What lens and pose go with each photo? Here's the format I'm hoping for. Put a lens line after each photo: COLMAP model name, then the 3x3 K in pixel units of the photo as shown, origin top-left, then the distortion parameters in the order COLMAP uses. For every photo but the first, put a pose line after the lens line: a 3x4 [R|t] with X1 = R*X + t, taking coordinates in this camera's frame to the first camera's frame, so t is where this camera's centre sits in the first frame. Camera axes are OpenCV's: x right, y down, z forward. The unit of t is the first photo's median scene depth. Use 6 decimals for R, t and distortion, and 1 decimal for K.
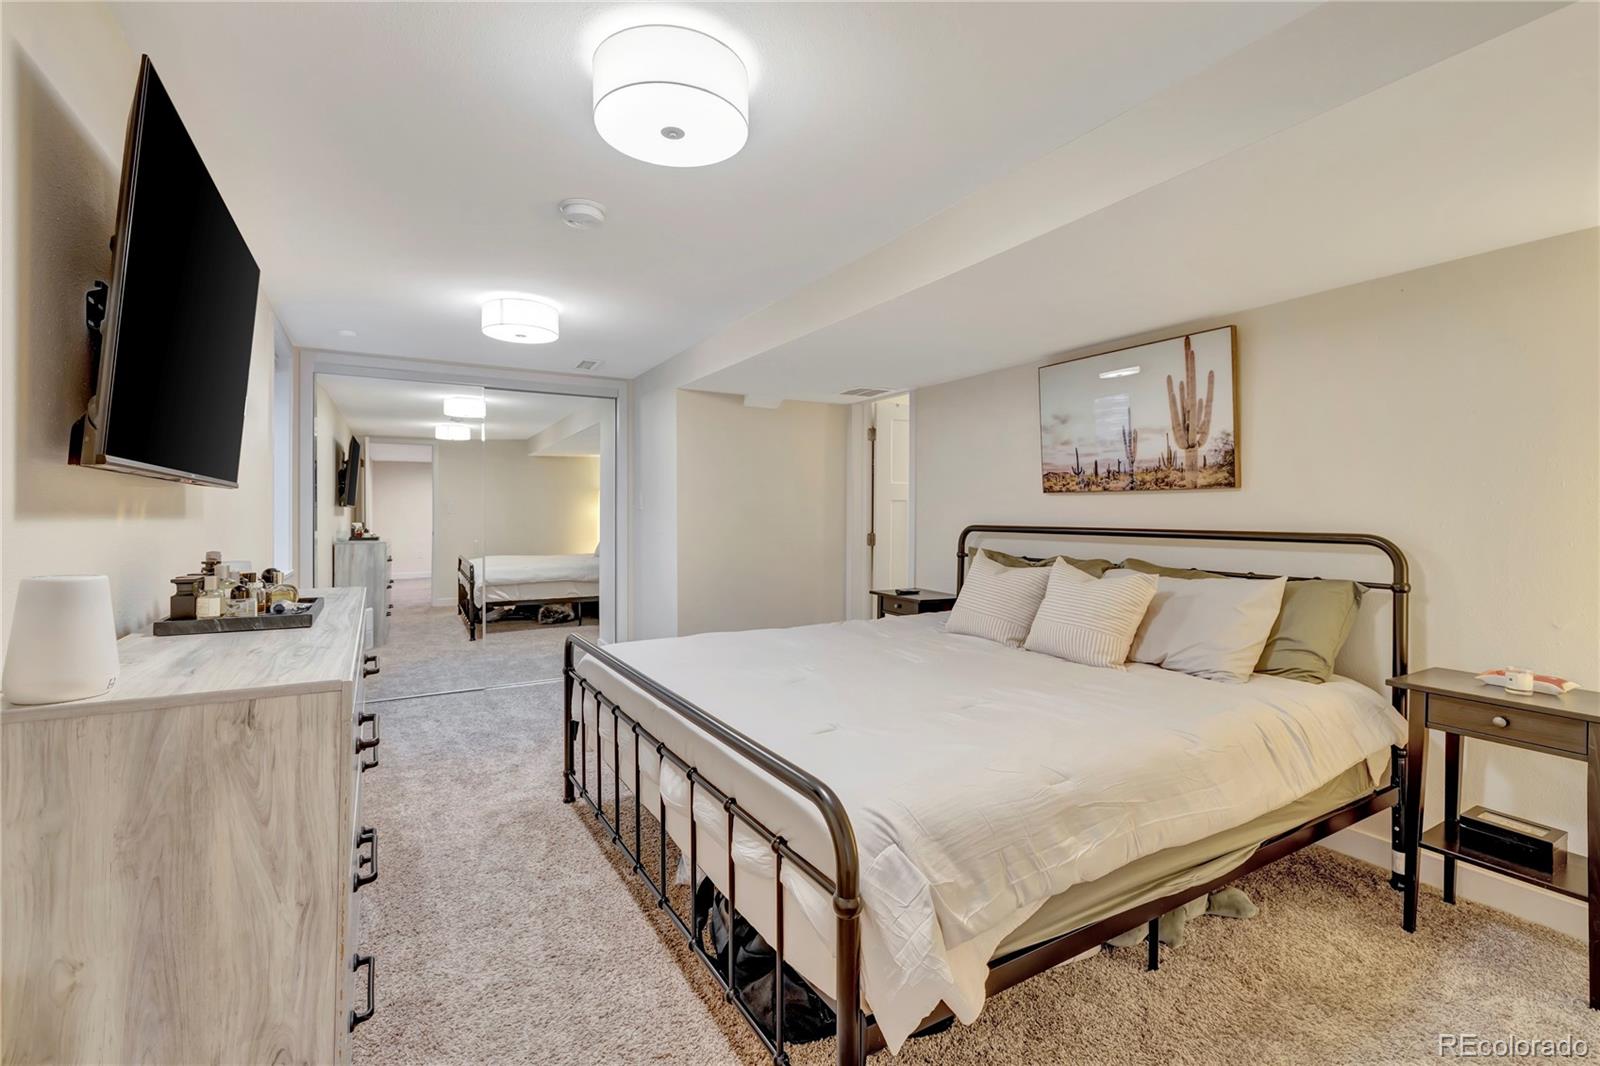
lens RADIAL K [[705.2, 0, 801.5], [0, 705.2, 520.2], [0, 0, 1]] dist [-0.001581, 0.001582]
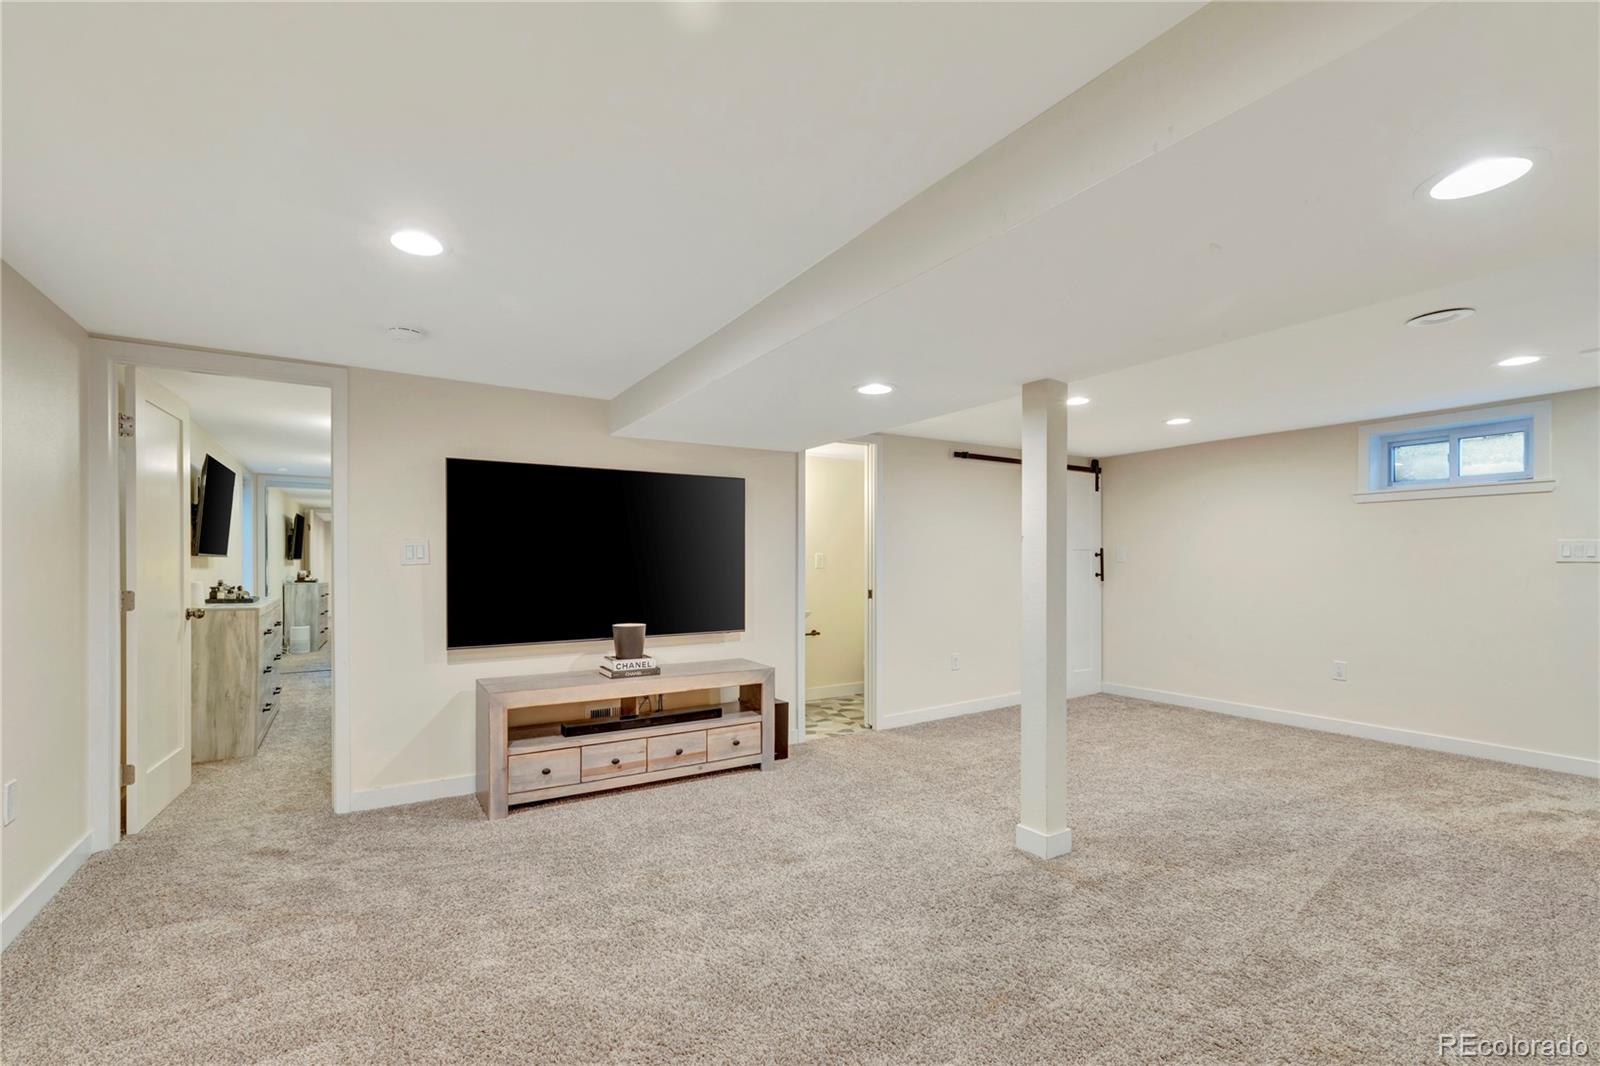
lens RADIAL K [[705.2, 0, 802.5], [0, 705.2, 578.6], [0, 0, 1]] dist [-0.001581, 0.001582]
pose [[0.999668, 0.004870, 0.025291, 1.737468], [-0.005173, 0.999916, 0.011895, -0.010050], [-0.025231, -0.012022, 0.999609, -2.287680]]
